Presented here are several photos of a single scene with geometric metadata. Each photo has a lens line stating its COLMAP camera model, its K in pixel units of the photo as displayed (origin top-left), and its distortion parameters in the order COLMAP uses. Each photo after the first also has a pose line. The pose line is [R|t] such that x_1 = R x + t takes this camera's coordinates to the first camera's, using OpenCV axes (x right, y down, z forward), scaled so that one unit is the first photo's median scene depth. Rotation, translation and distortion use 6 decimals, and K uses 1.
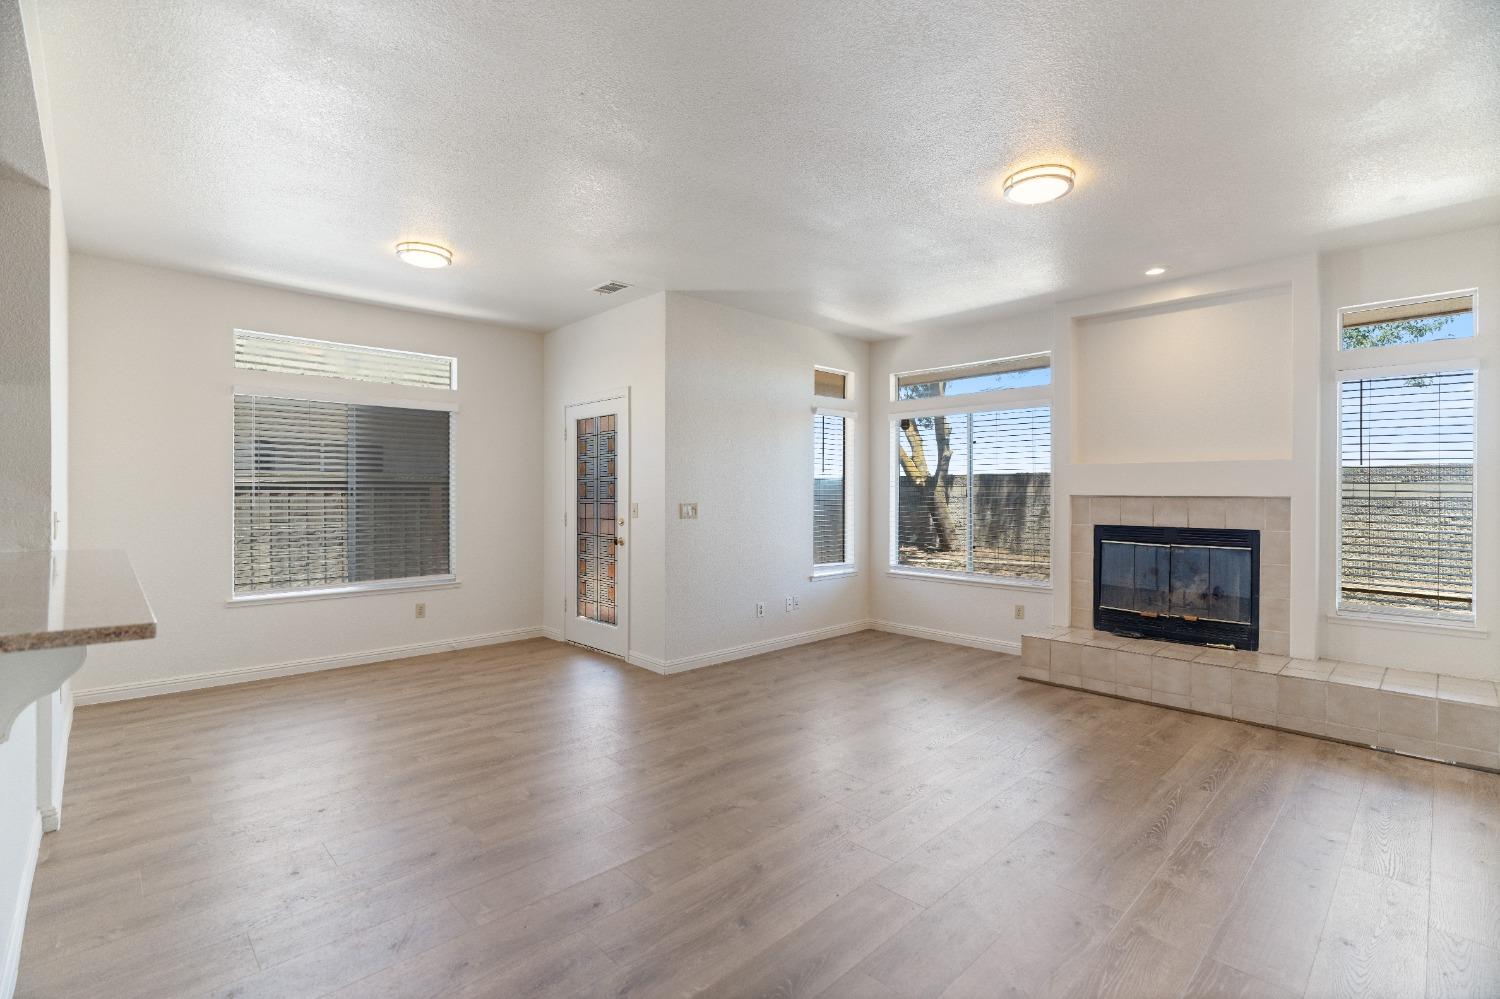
lens RADIAL K [[680.6, 0, 750.0], [0, 680.6, 499.5], [0, 0, 1]] dist [-0.000615, -0.000137]
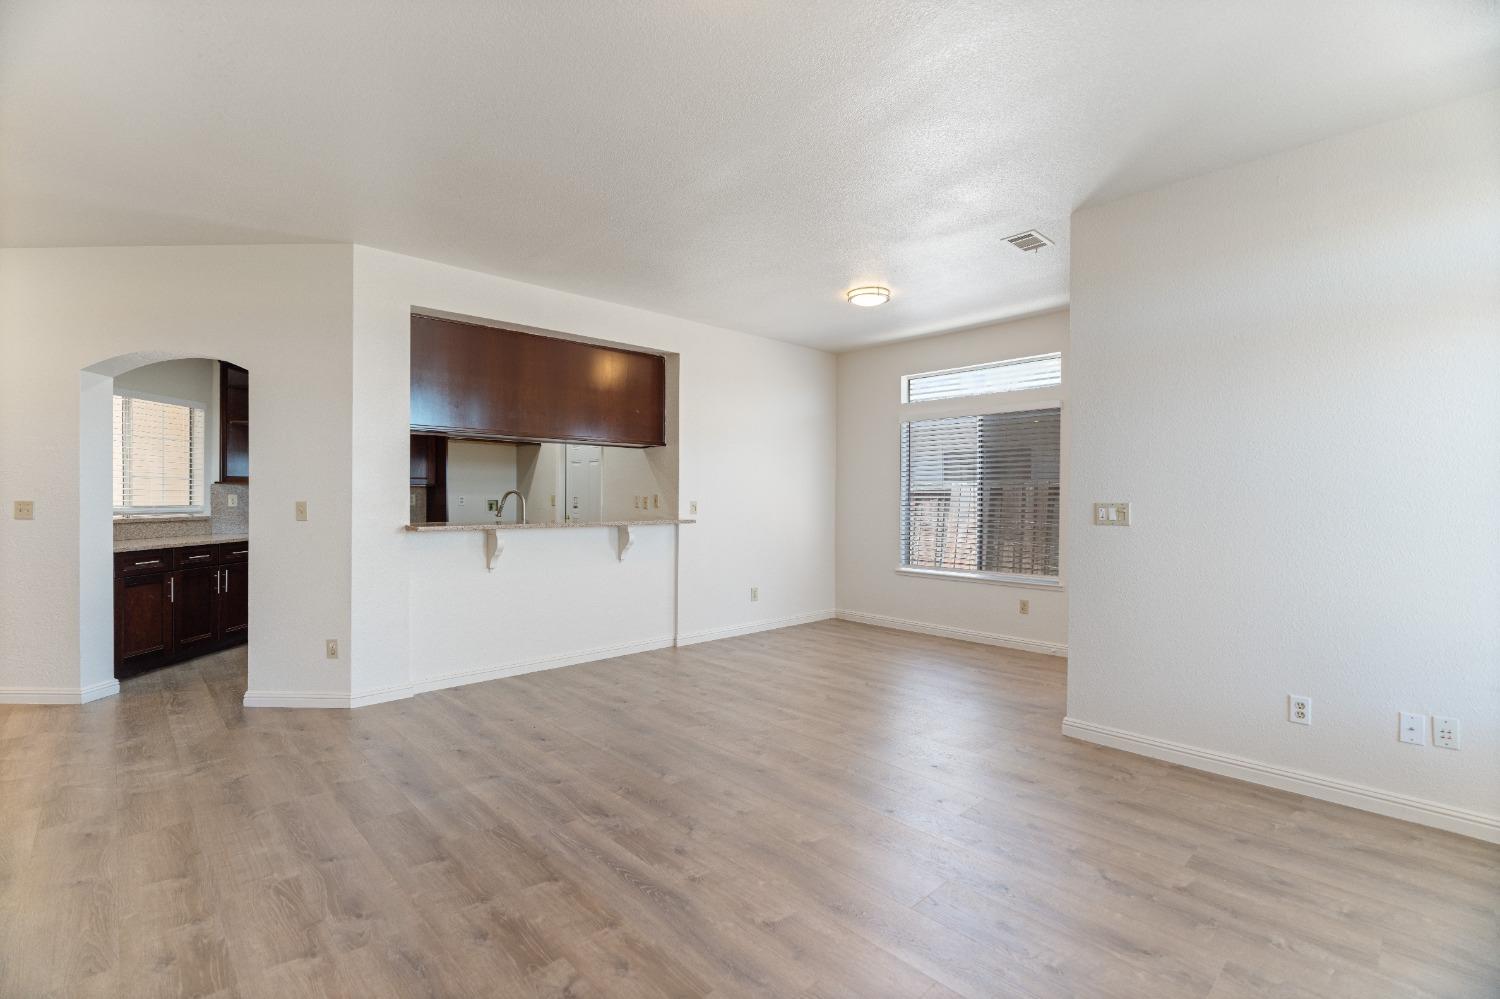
lens RADIAL K [[680.6, 0, 750.0], [0, 680.6, 499.5], [0, 0, 1]] dist [-0.000615, -0.000137]
pose [[-0.008695, -0.000440, -0.999962, 0.599513], [-0.009683, 0.999953, -0.000355, 0.005392], [0.999915, 0.009679, -0.008699, 0.642782]]
